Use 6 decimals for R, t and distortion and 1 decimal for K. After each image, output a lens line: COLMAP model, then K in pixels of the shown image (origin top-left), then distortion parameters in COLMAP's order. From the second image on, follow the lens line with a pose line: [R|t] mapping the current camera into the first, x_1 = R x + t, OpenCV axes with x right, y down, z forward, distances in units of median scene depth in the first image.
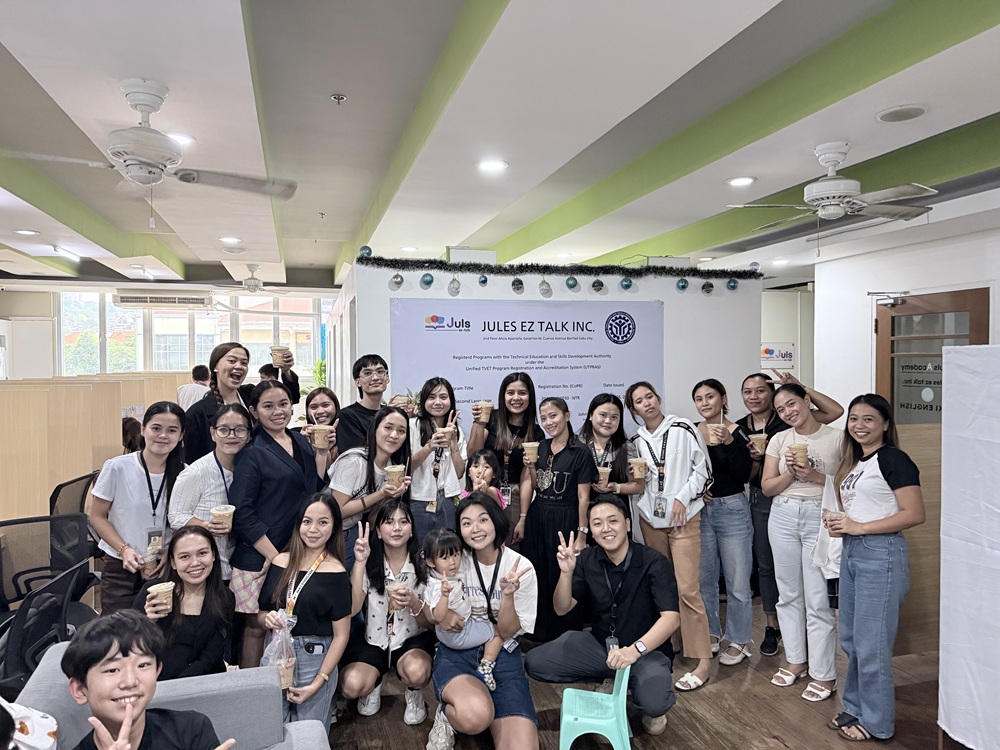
lens RADIAL K [[700.5, 0, 506.1], [0, 700.5, 376.0], [0, 0, 1]] dist [0.038376, -0.006888]
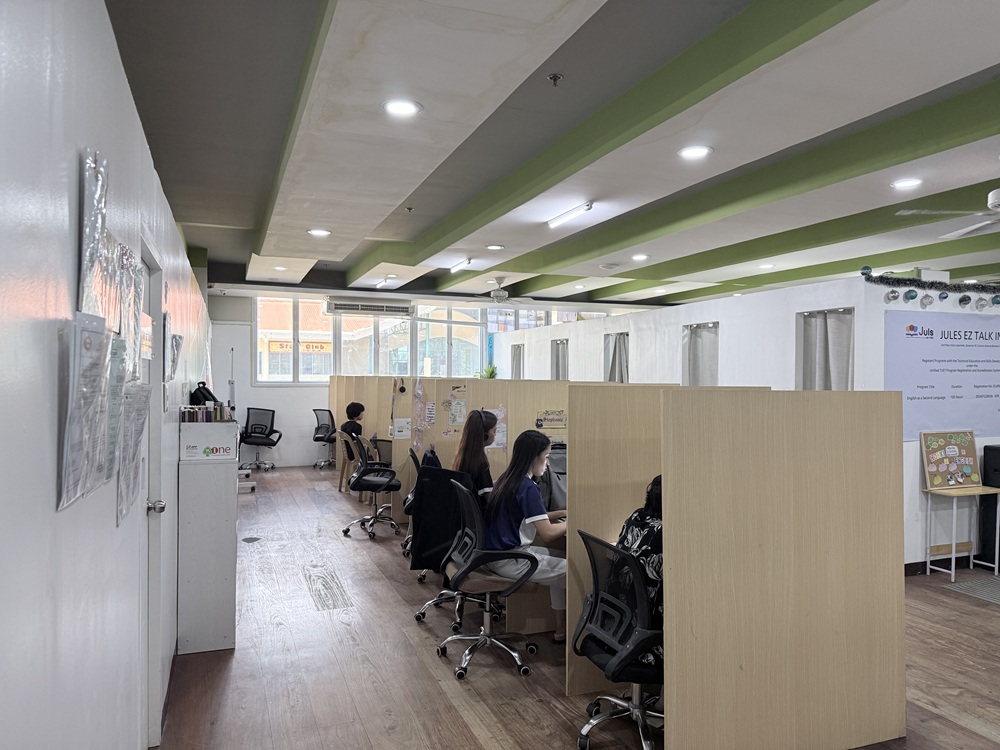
lens RADIAL K [[700.5, 0, 507.0], [0, 700.5, 372.1], [0, 0, 1]] dist [0.038376, -0.006888]
pose [[0.996285, 0.010005, 0.085535, -0.808476], [-0.008028, 0.999693, -0.023427, 0.024435], [-0.085743, 0.022654, 0.996060, -0.123505]]
